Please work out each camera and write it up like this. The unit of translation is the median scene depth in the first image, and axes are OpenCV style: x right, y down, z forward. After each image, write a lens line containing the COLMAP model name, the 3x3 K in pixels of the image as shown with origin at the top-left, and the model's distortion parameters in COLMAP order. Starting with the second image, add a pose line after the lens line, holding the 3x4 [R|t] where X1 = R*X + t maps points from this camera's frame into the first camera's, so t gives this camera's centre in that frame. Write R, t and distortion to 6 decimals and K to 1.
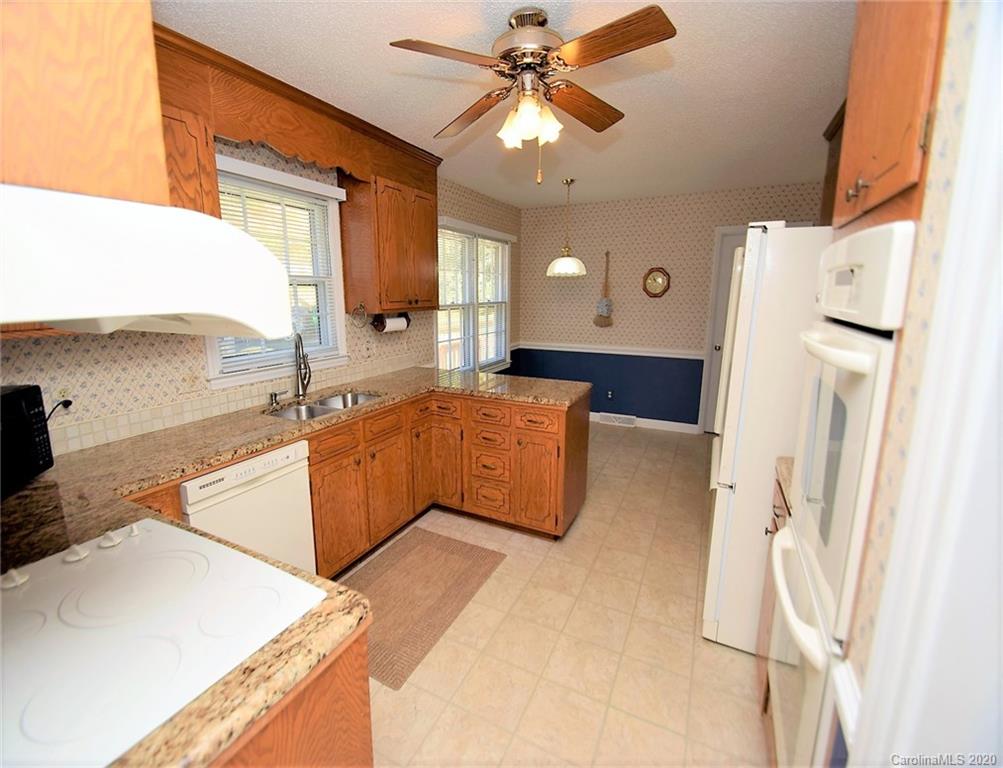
lens RADIAL K [[438.6, 0, 499.8], [0, 438.6, 370.6], [0, 0, 1]] dist [-0.000082, -0.009601]
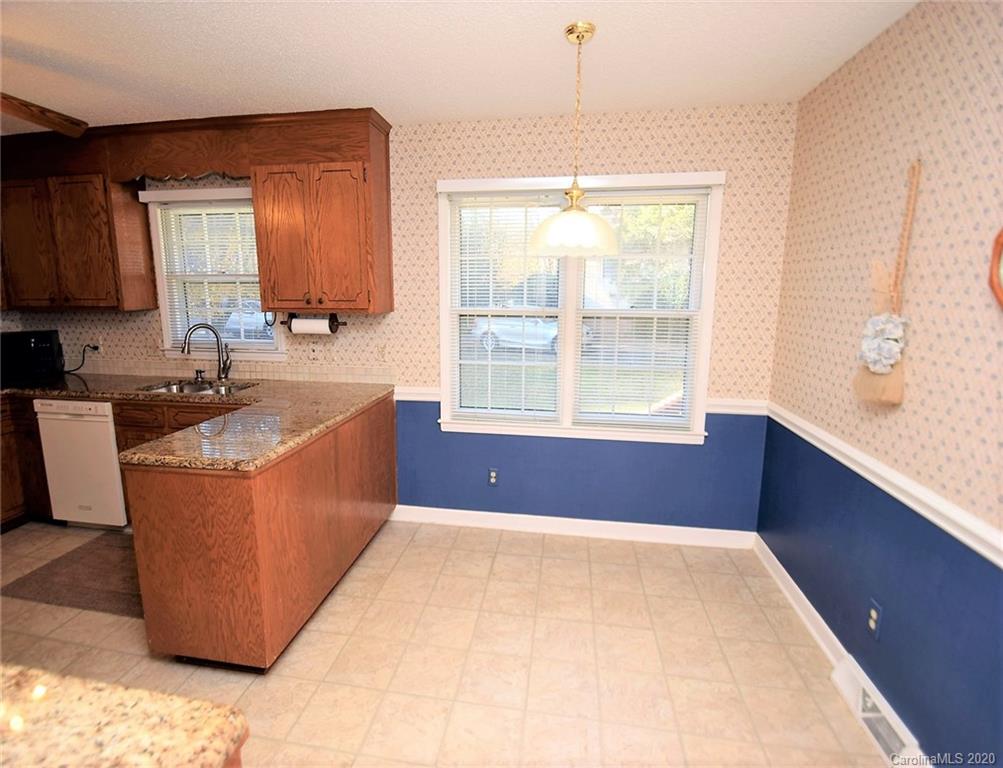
lens RADIAL K [[492.4, 0, 487.9], [0, 492.4, 376.7], [0, 0, 1]] dist [-0.000537, -0.017673]
pose [[0.292460, 0.166590, -0.941655, 1.048315], [-0.172628, 0.977729, 0.119357, -0.240826], [0.940567, 0.127649, 0.314705, 1.342848]]
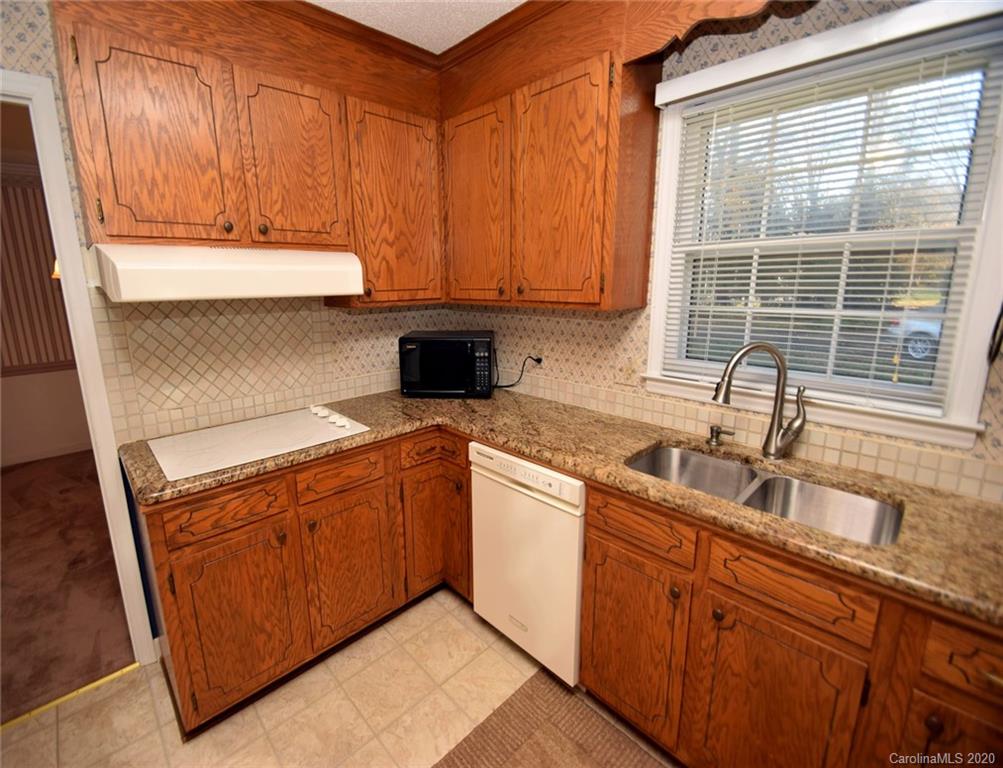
lens RADIAL K [[444.1, 0, 487.3], [0, 444.1, 381.2], [0, 0, 1]] dist [0.000624, -0.013359]
pose [[-0.345972, 0.207637, -0.914981, 0.197424], [-0.156034, 0.948892, 0.274332, -0.142887], [0.925179, 0.237679, -0.295892, 0.869510]]
